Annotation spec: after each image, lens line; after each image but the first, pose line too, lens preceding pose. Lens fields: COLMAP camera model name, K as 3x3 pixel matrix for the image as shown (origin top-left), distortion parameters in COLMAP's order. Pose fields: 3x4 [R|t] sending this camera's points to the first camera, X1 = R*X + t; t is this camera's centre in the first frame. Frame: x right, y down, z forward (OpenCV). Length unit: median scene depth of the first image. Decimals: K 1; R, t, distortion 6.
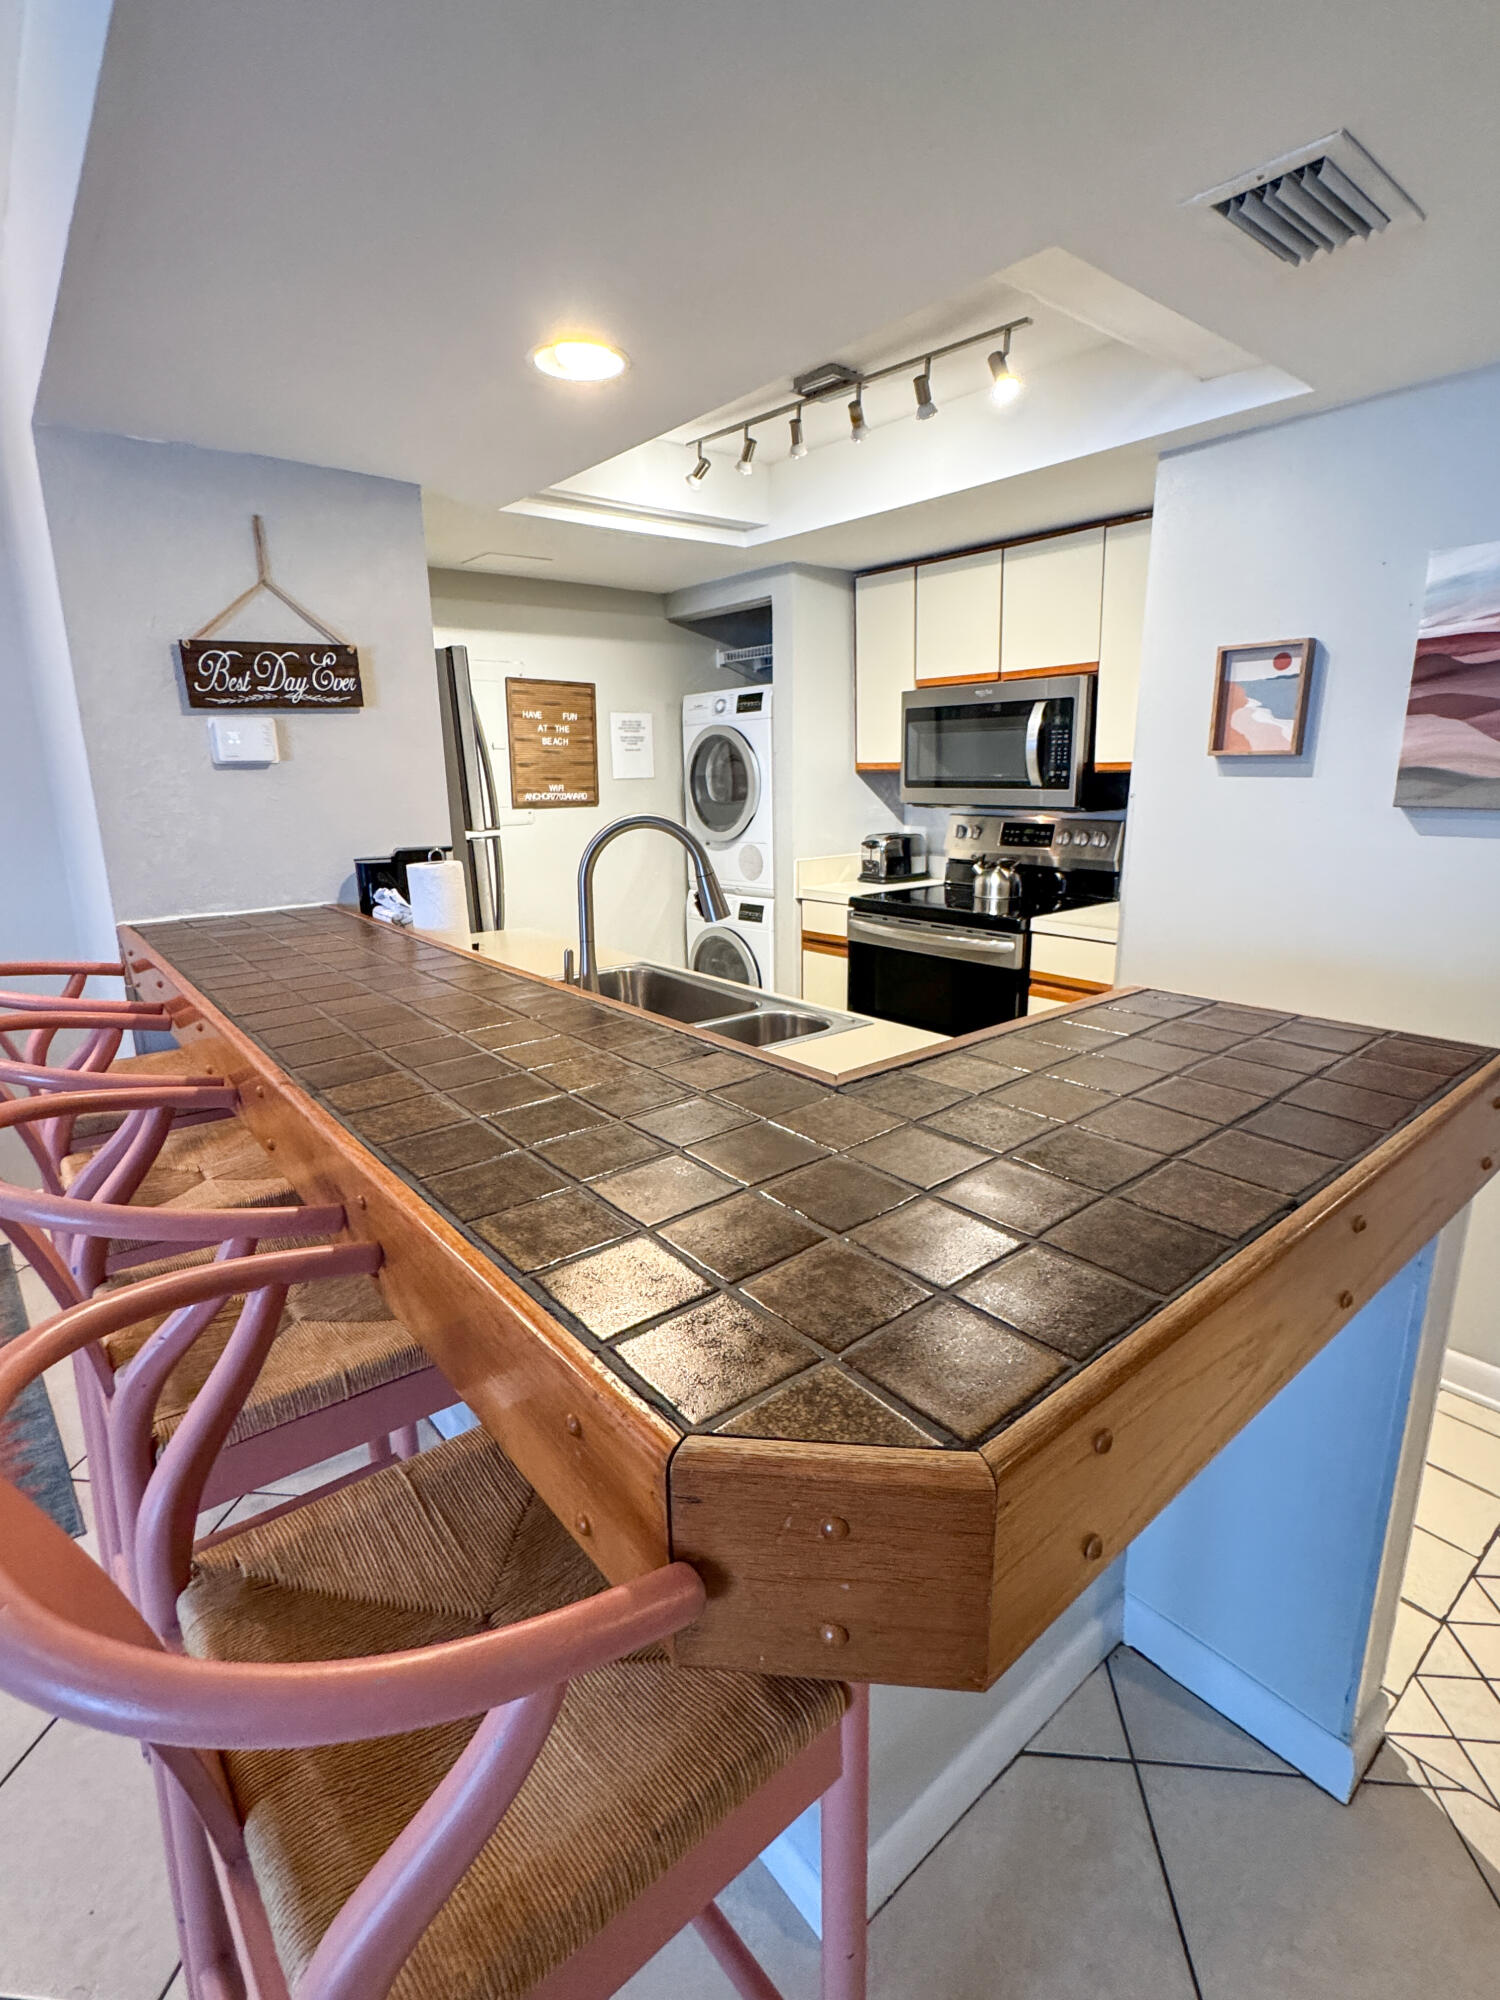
lens RADIAL K [[956.0, 0, 759.6], [0, 956.0, 995.8], [0, 0, 1]] dist [-0.000562, 0.000001]
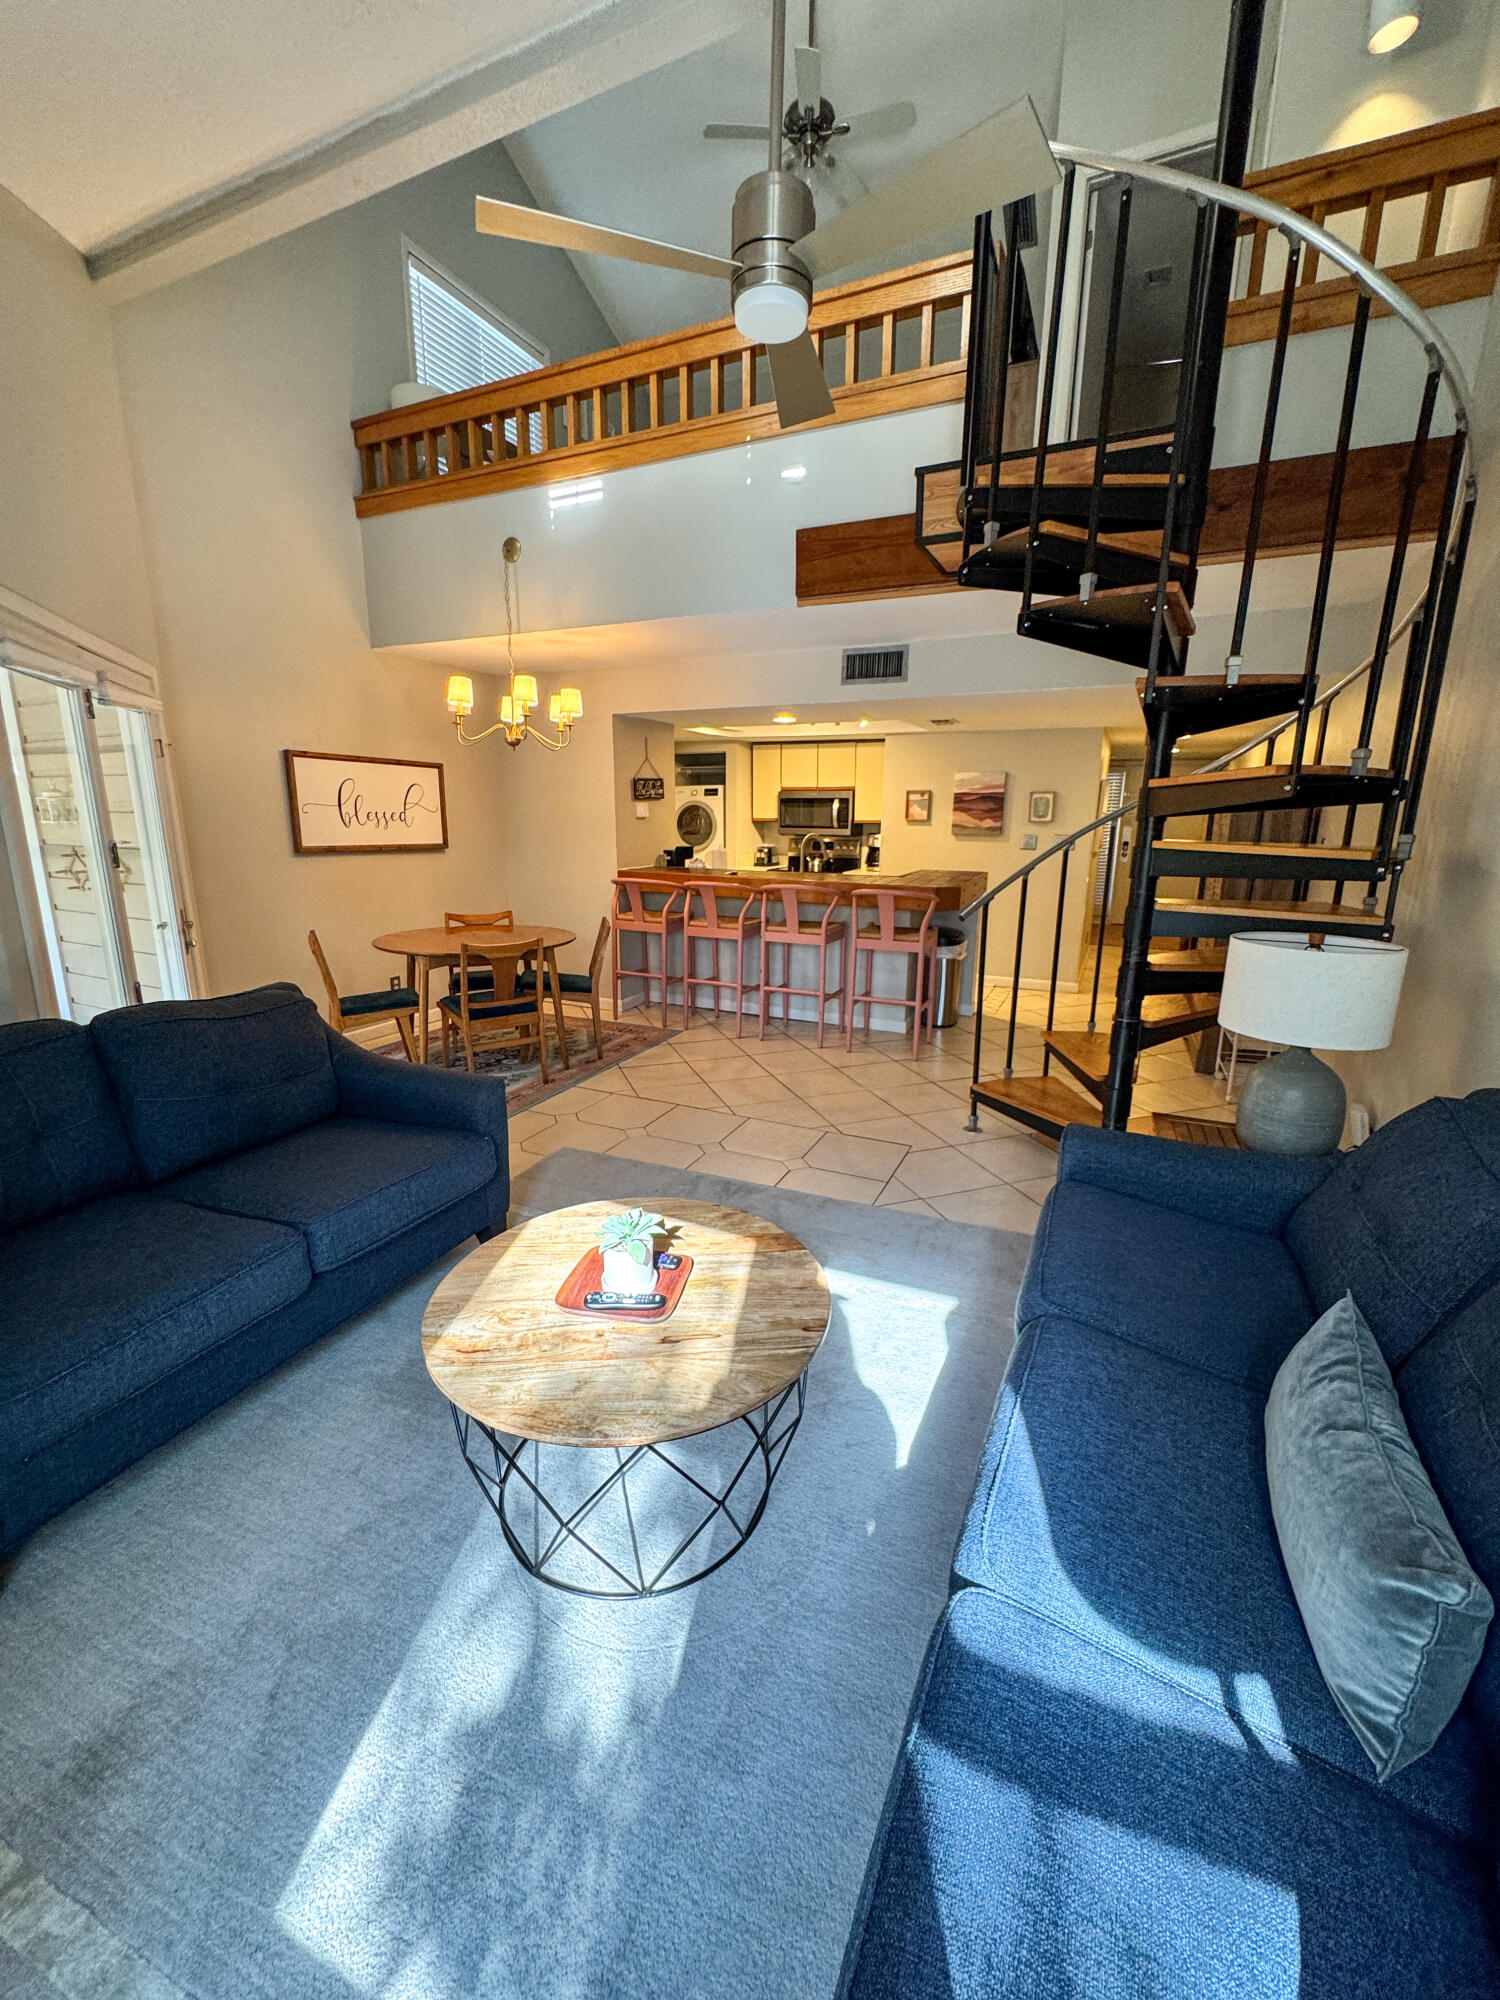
lens RADIAL K [[799.4, 0, 754.2], [0, 799.4, 999.5], [0, 0, 1]] dist [-0.003951, 0.000504]
pose [[0.903900, -0.079701, 0.420253, -1.013880], [0.082237, 0.996539, 0.012113, 0.252270], [-0.419764, 0.023611, 0.907326, -1.095708]]
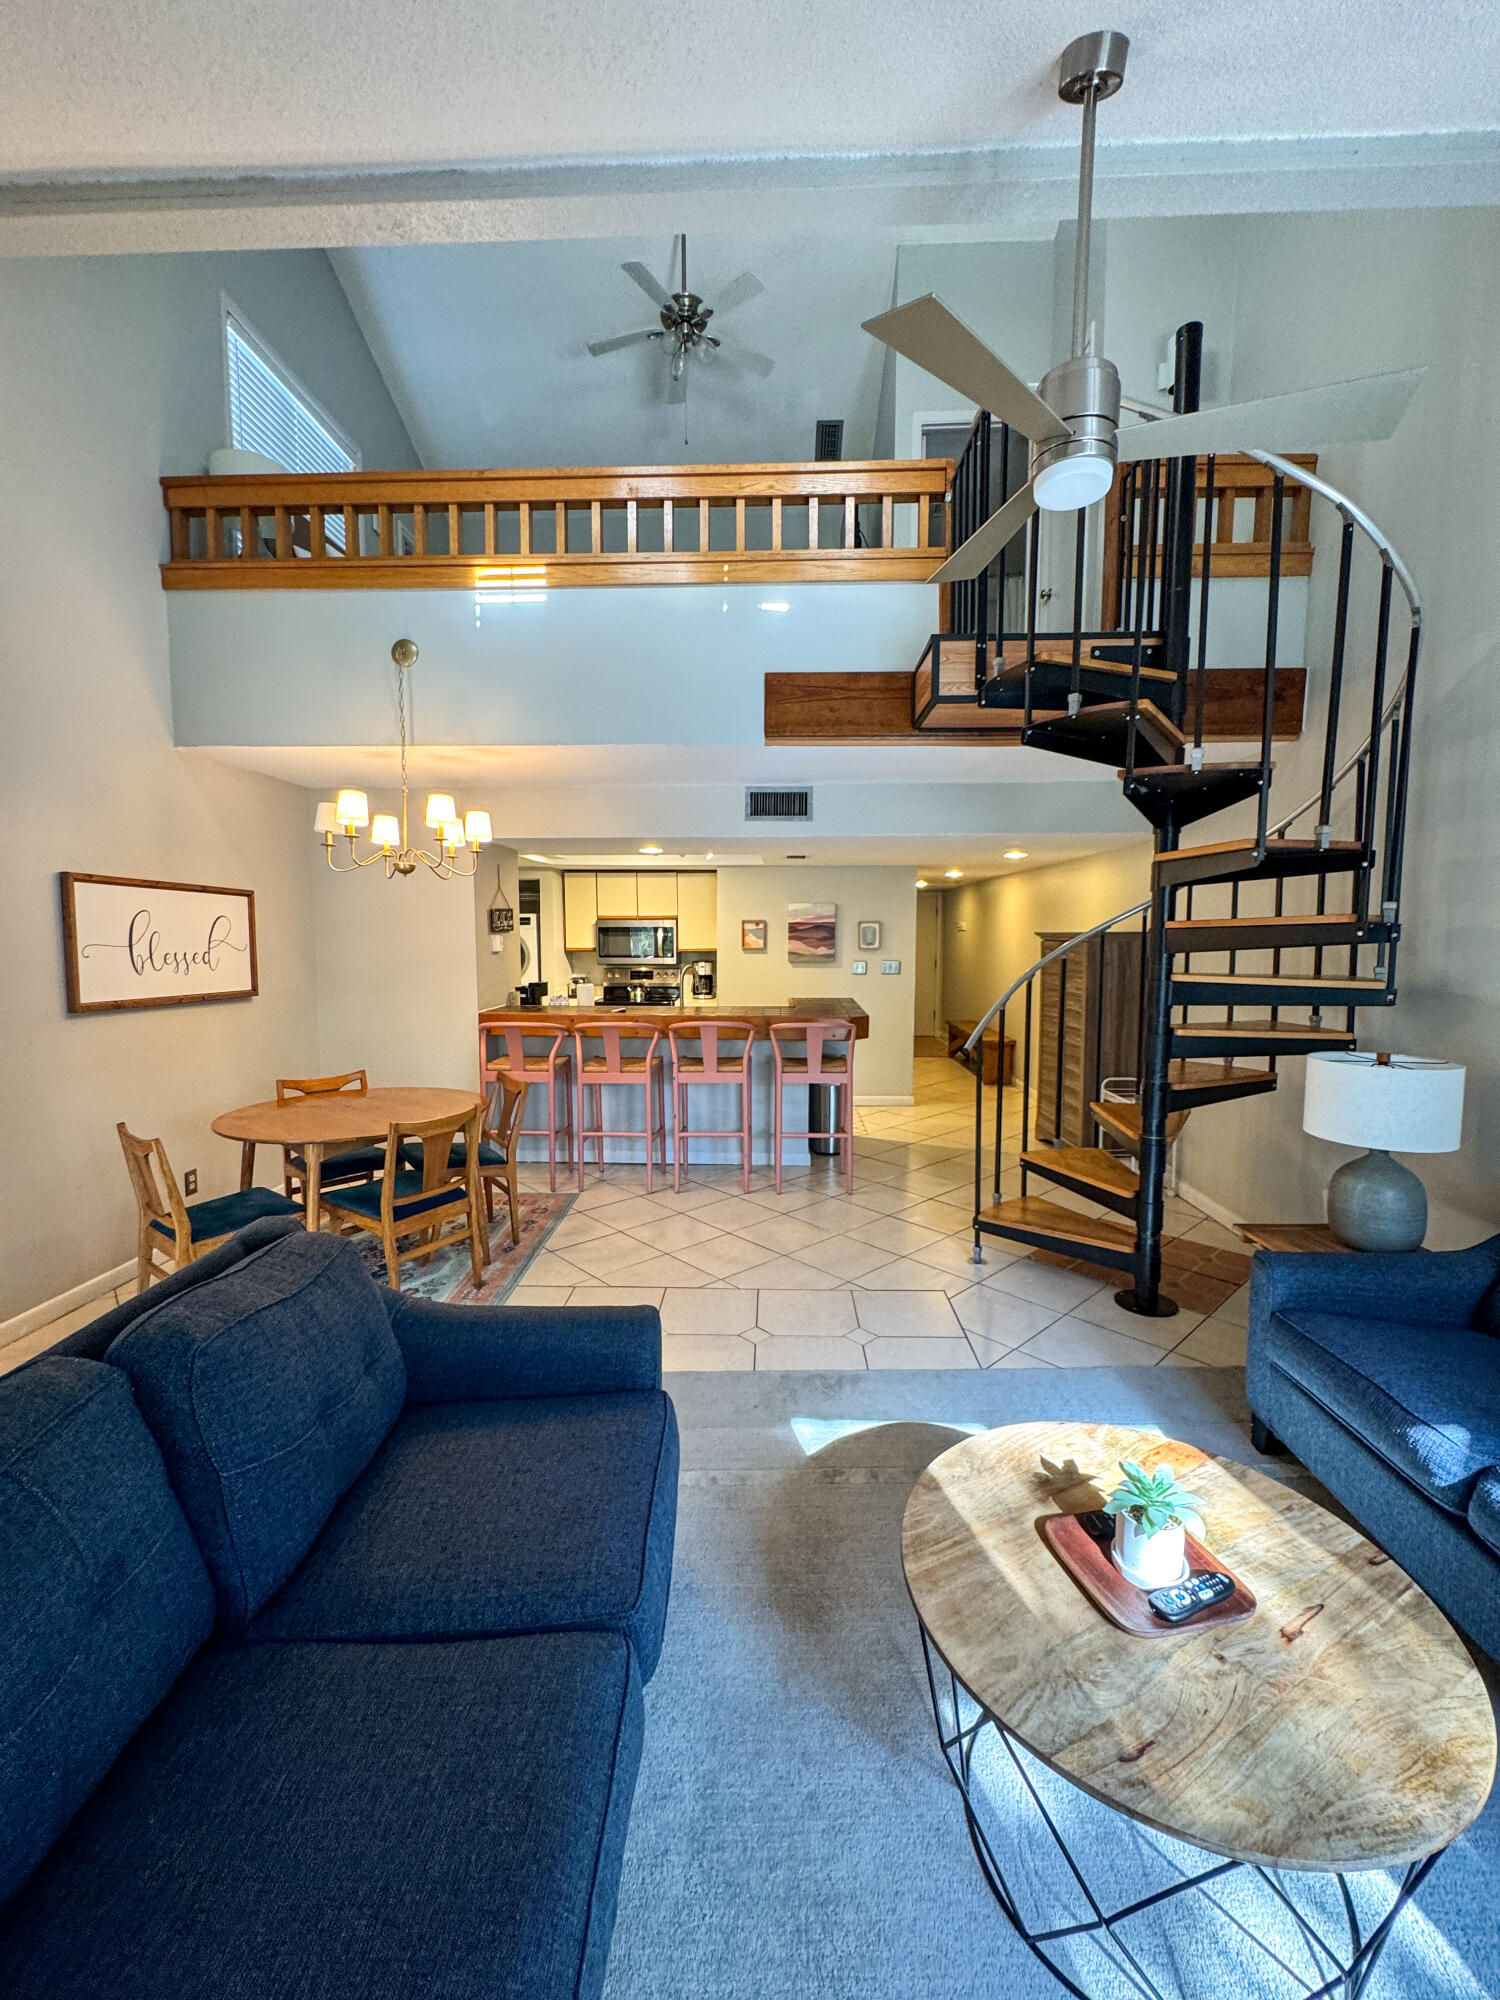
lens RADIAL K [[799.4, 0, 749.0], [0, 799.4, 1001.1], [0, 0, 1]] dist [-0.003951, 0.000504]
pose [[0.667102, -0.051249, 0.743201, -1.324684], [0.166794, 0.982579, -0.081960, 0.146516], [-0.726054, 0.178637, 0.664029, -0.740614]]
